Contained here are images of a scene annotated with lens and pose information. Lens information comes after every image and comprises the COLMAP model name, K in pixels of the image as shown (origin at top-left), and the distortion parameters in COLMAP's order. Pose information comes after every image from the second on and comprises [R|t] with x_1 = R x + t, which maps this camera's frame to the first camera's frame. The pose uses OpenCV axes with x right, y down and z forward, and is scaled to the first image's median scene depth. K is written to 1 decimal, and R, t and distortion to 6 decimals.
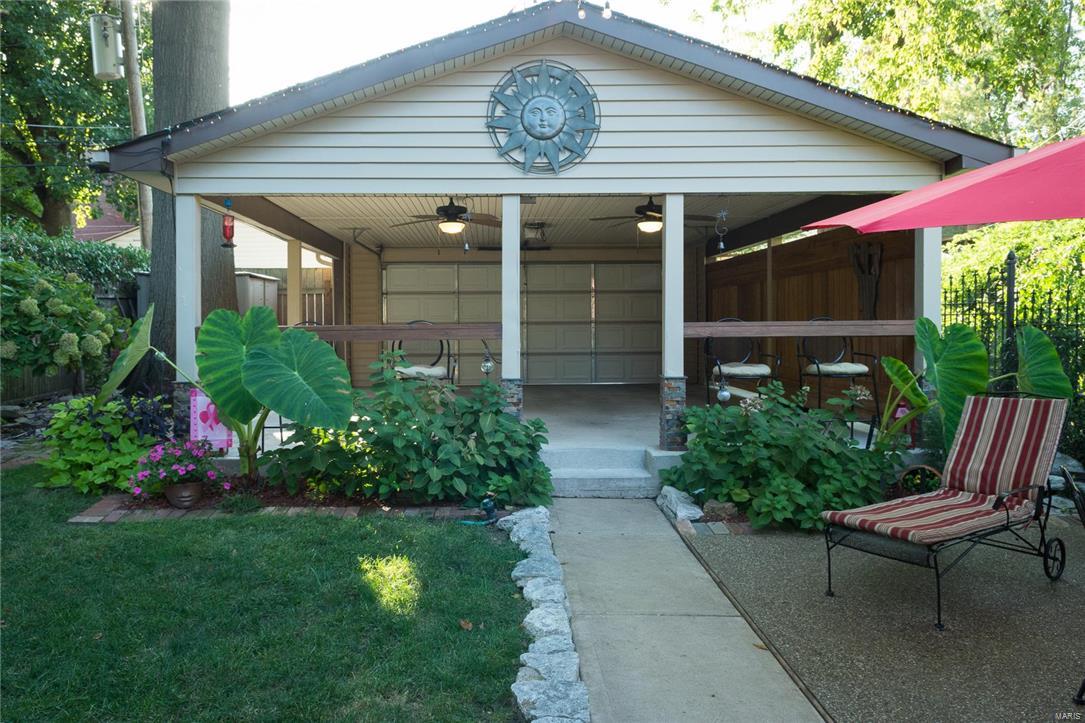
lens RADIAL K [[791.1, 0, 543.0], [0, 791.1, 358.5], [0, 0, 1]] dist [0.019320, -0.001683]
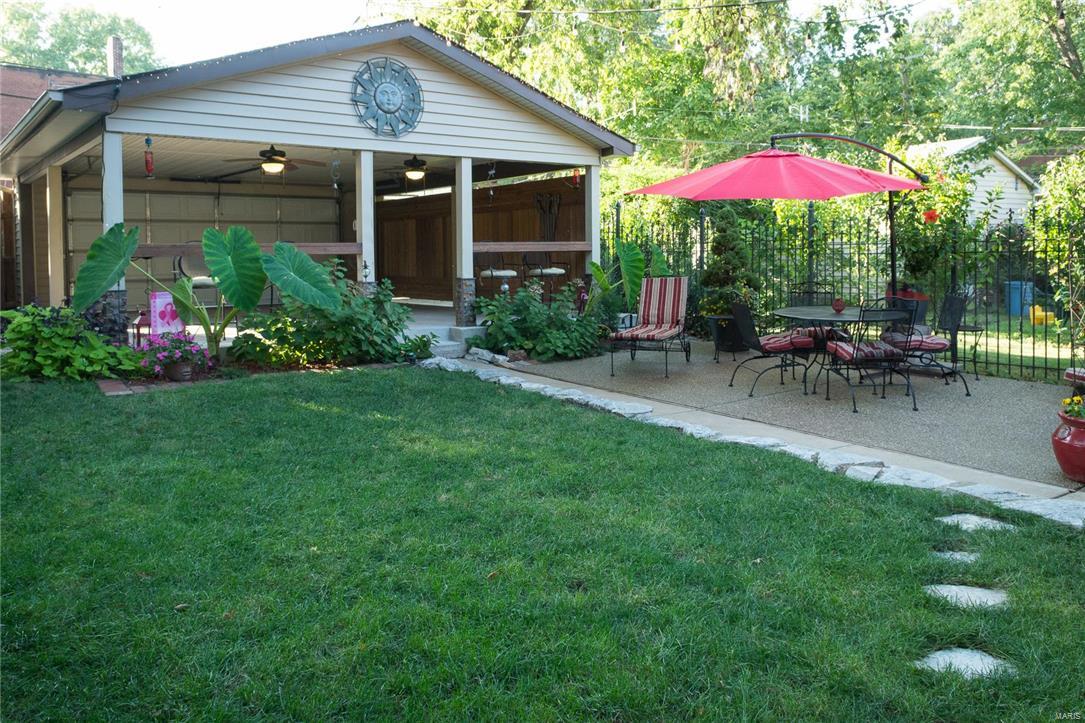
lens RADIAL K [[836.6, 0, 545.3], [0, 836.6, 348.9], [0, 0, 1]] dist [0.012211, -0.000756]
pose [[0.808513, -0.070572, 0.584231, -0.687618], [0.036486, 0.996885, 0.069926, 0.053599], [-0.587346, -0.035220, 0.808570, -0.410524]]
